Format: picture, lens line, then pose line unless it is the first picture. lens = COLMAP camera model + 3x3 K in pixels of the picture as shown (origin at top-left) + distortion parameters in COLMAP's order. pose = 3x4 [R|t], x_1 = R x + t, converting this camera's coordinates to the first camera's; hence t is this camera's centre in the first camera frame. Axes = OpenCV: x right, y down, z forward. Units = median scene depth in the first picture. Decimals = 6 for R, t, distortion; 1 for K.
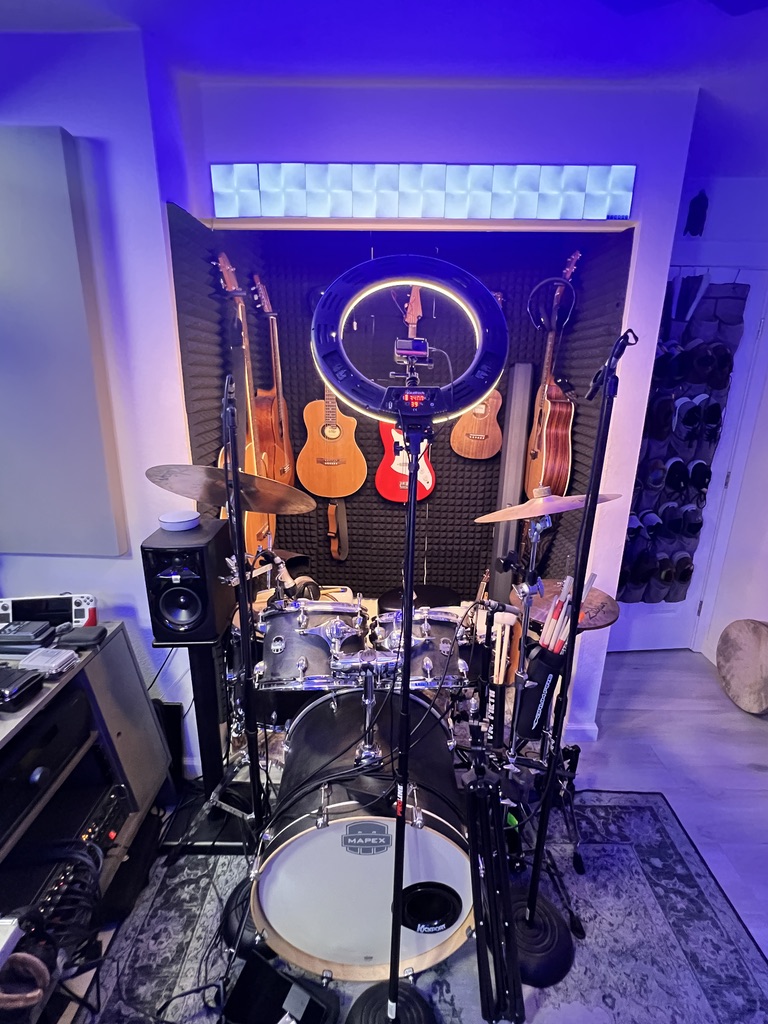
lens RADIAL K [[480.4, 0, 384.0], [0, 480.4, 512.0], [0, 0, 1]] dist [-0.012518, -0.000307]
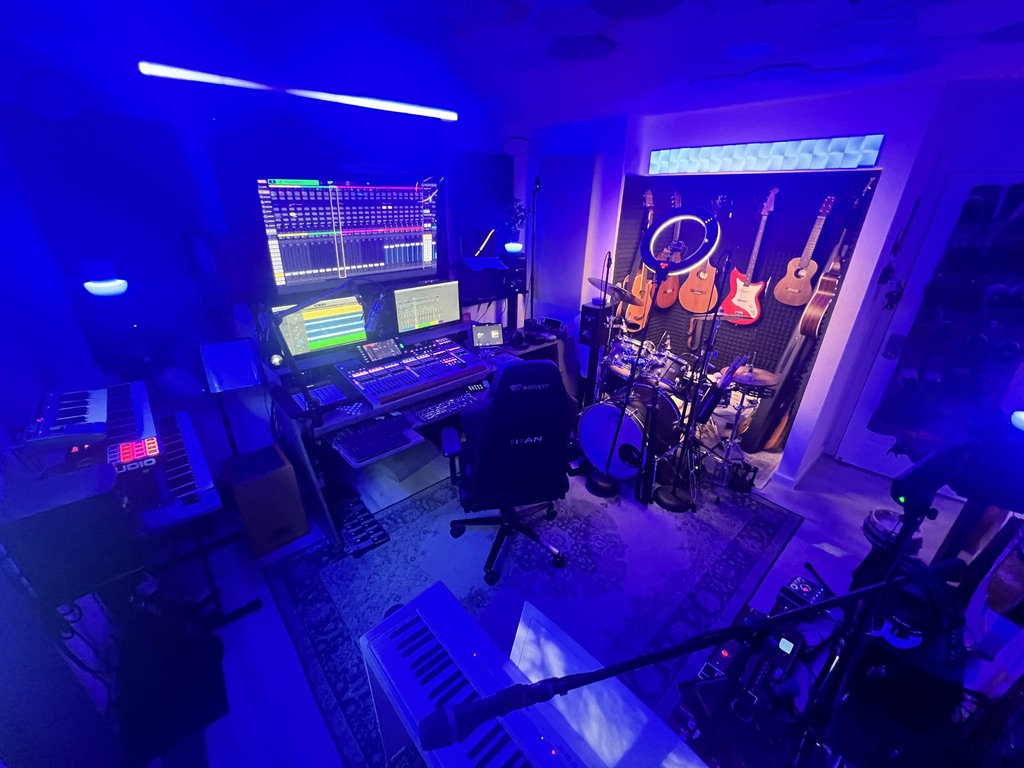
lens RADIAL K [[409.9, 0, 512.0], [0, 409.9, 384.0], [0, 0, 1]] dist [-0.002126, -0.000227]
pose [[0.678179, 0.307432, -0.667501, 0.669990], [-0.220268, 0.951569, 0.214474, 0.058383], [0.701110, 0.001577, 0.713052, -0.706651]]
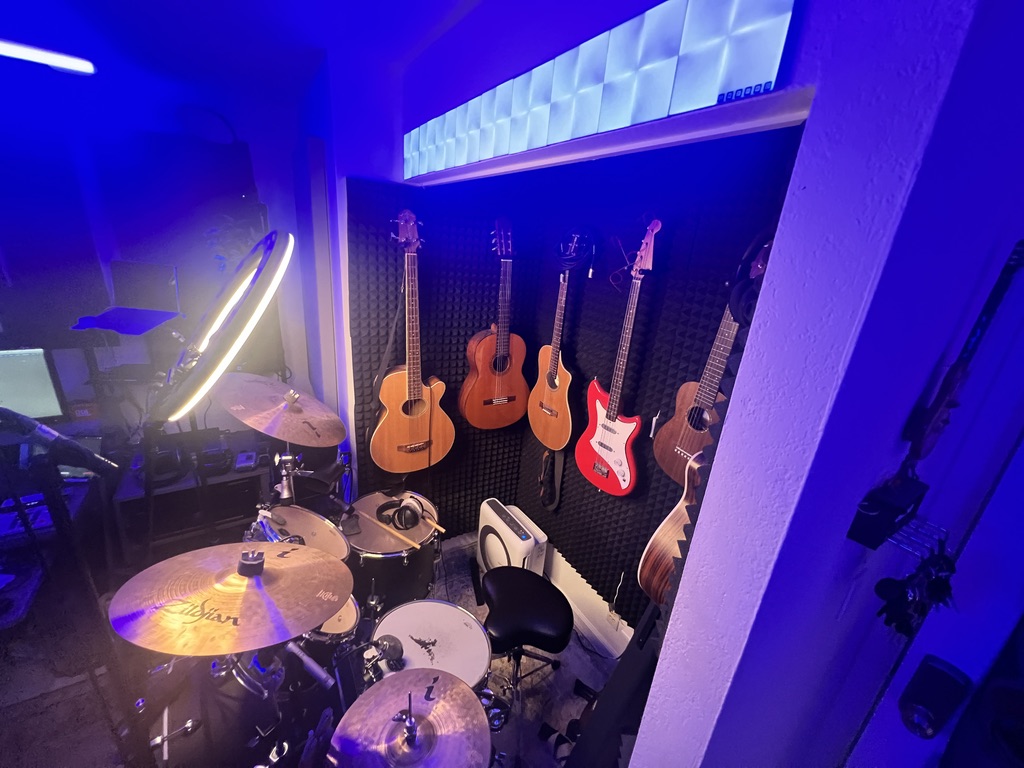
lens RADIAL K [[410.1, 0, 512.0], [0, 410.1, 384.0], [0, 0, 1]] dist [-0.000703, -0.000096]
pose [[0.544361, 0.306360, -0.780906, 0.574138], [-0.315790, 0.937282, 0.147575, -0.306391], [0.777140, 0.166268, 0.606966, 0.548816]]
